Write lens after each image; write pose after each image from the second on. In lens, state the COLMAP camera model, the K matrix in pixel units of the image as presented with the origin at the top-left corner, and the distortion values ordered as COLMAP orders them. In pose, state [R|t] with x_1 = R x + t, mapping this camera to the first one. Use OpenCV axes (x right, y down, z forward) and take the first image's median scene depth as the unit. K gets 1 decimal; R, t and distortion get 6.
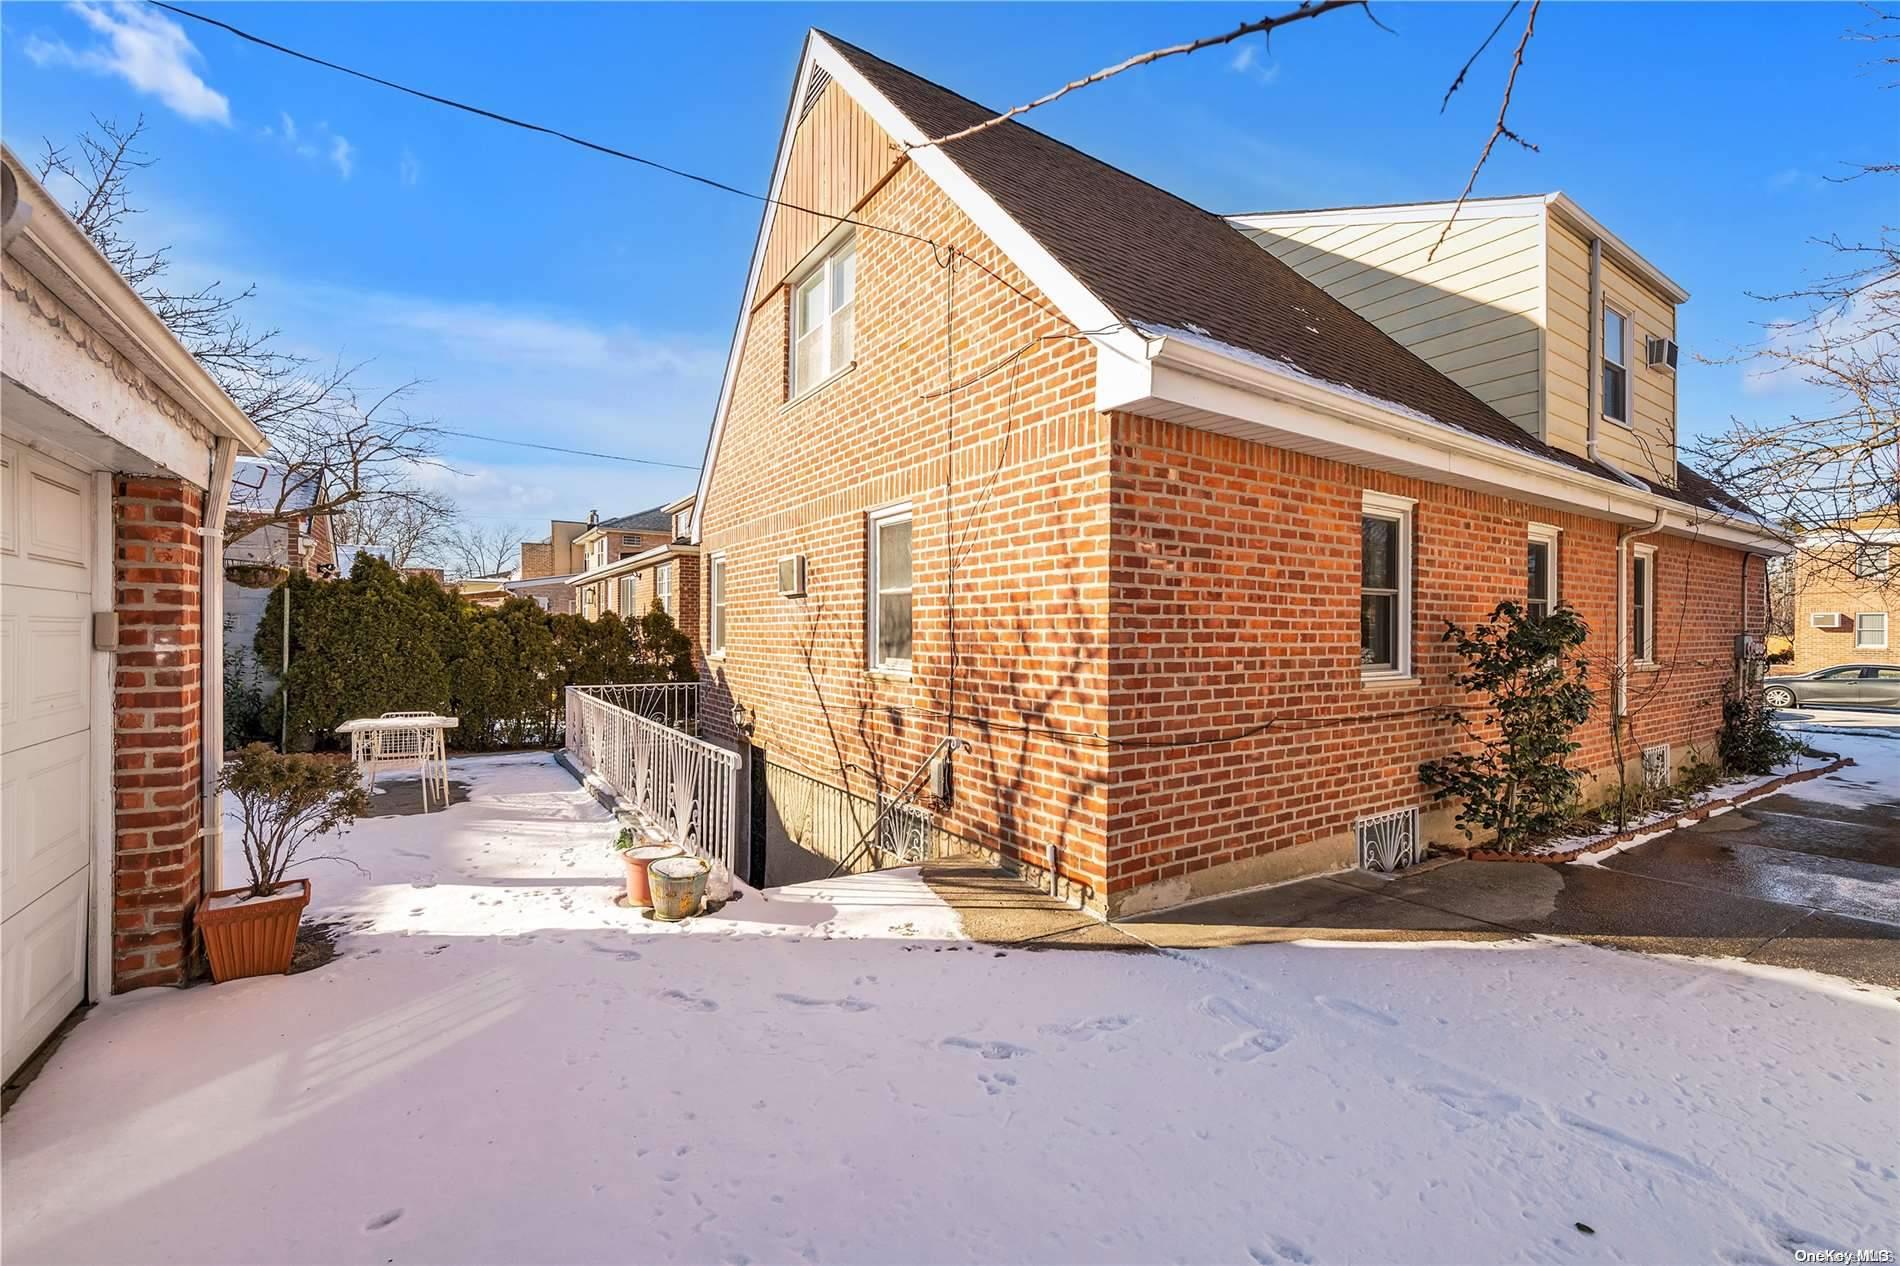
lens RADIAL K [[763.4, 0, 946.0], [0, 763.4, 639.8], [0, 0, 1]] dist [-0.000904, -0.002372]
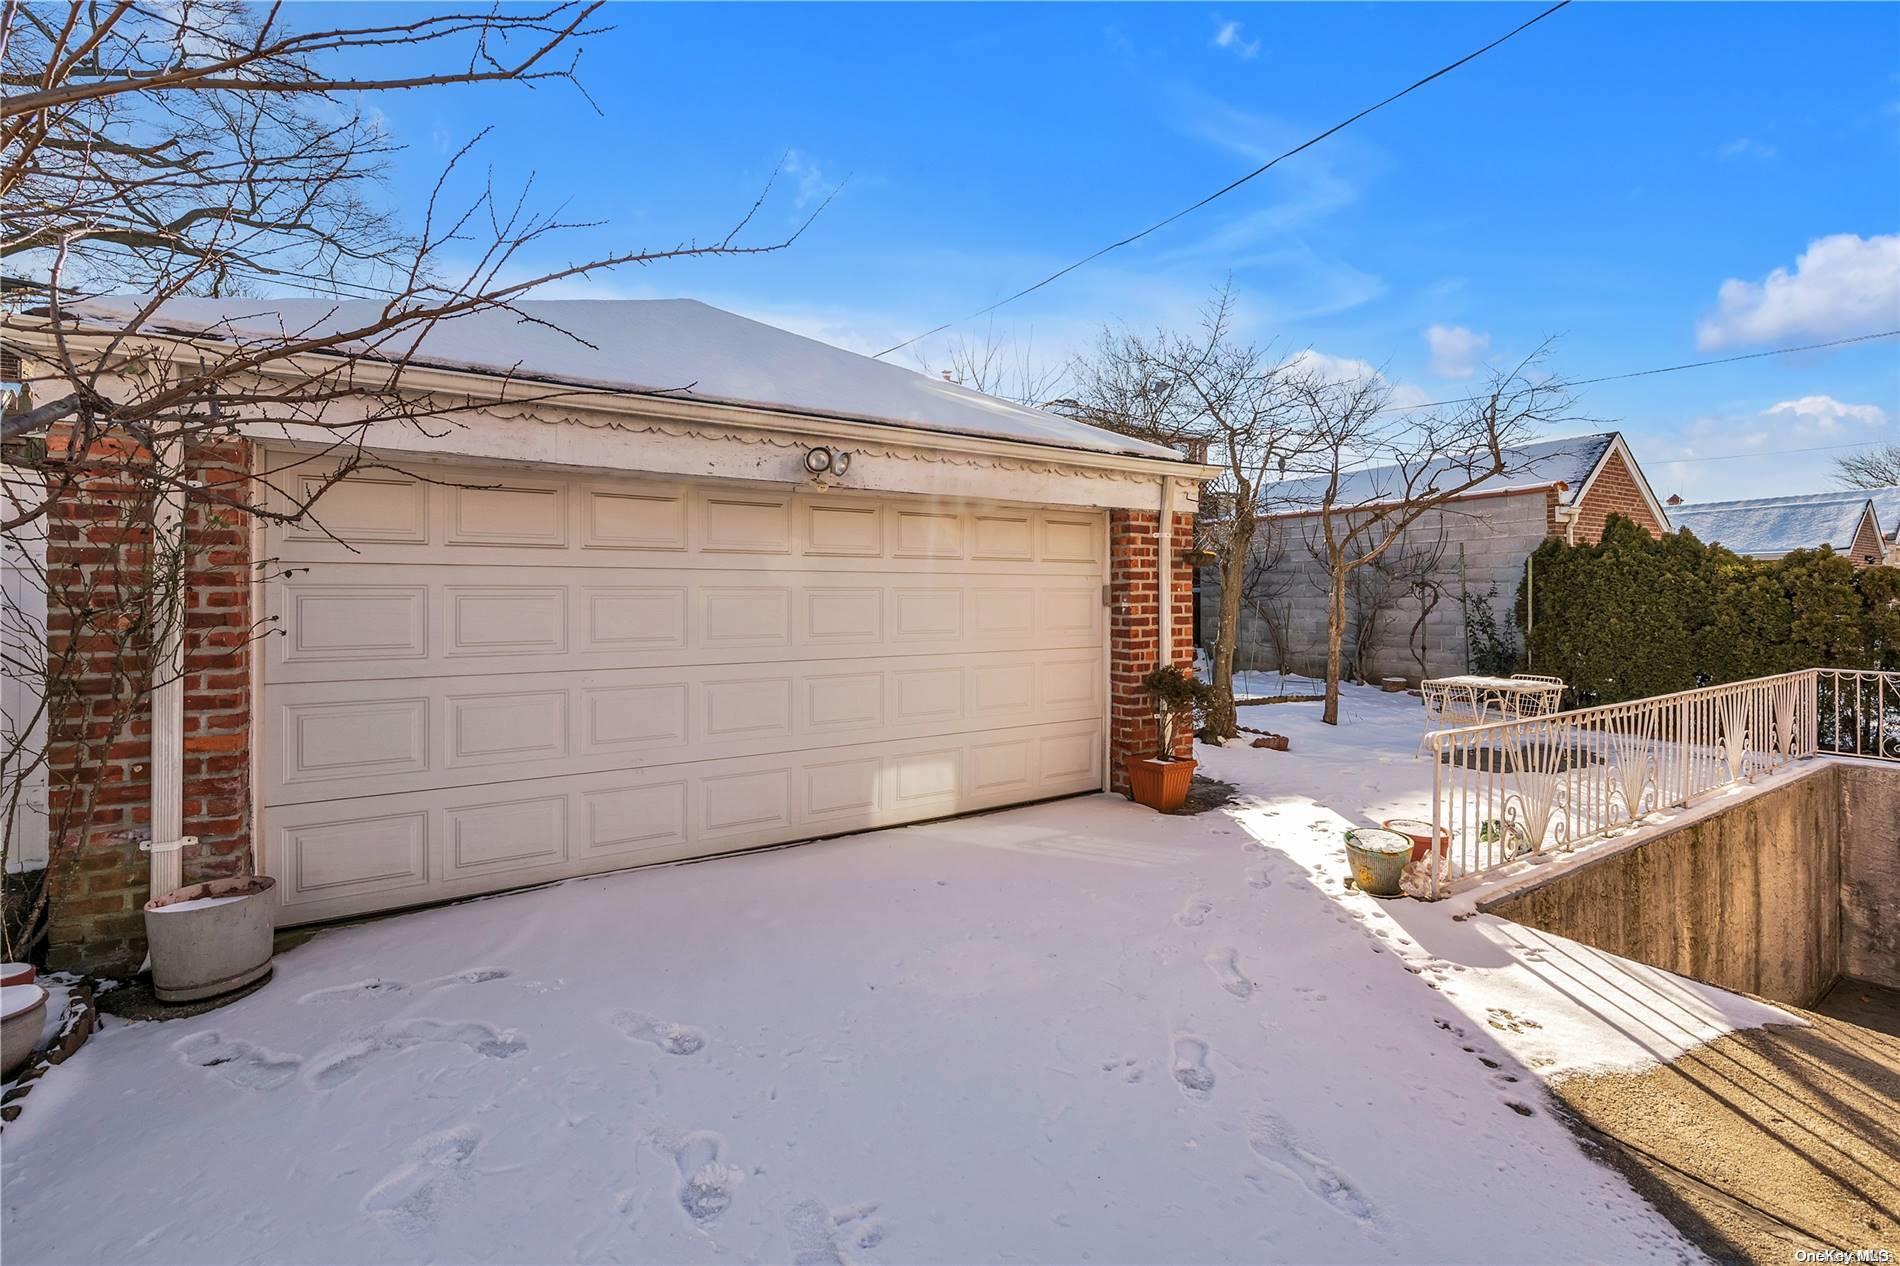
lens RADIAL K [[763.4, 0, 928.9], [0, 763.4, 592.5], [0, 0, 1]] dist [-0.000904, -0.002372]
pose [[-0.031235, -0.015726, -0.999388, 0.664460], [-0.003794, 0.999871, -0.015615, 0.010463], [0.999505, 0.003304, -0.031291, 0.517498]]
